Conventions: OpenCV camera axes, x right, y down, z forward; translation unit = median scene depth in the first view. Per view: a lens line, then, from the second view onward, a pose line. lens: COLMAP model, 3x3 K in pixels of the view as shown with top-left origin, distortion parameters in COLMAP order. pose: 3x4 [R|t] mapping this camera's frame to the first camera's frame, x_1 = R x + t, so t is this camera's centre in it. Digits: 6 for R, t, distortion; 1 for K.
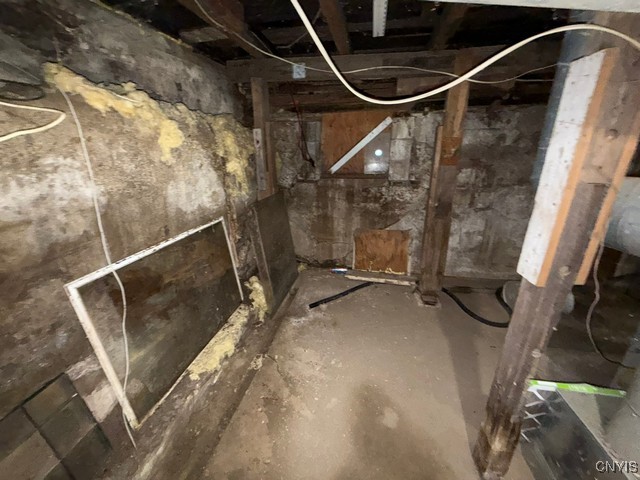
lens RADIAL K [[254.1, 0, 320.4], [0, 254.1, 241.8], [0, 0, 1]] dist [-0.000319, 0.000404]
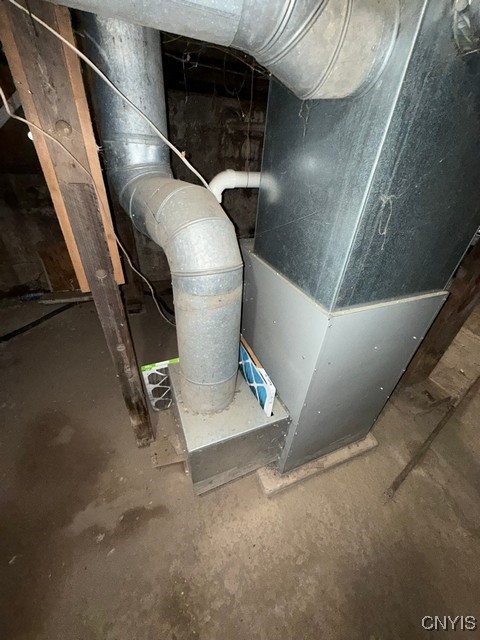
lens RADIAL K [[254.1, 0, 240.0], [0, 254.1, 318.2], [0, 0, 1]] dist [-0.000319, 0.000404]
pose [[0.840157, -0.248059, 0.482290, 0.244687], [0.110823, 0.949029, 0.295064, 0.011279], [-0.530900, -0.194451, 0.824824, -0.062888]]
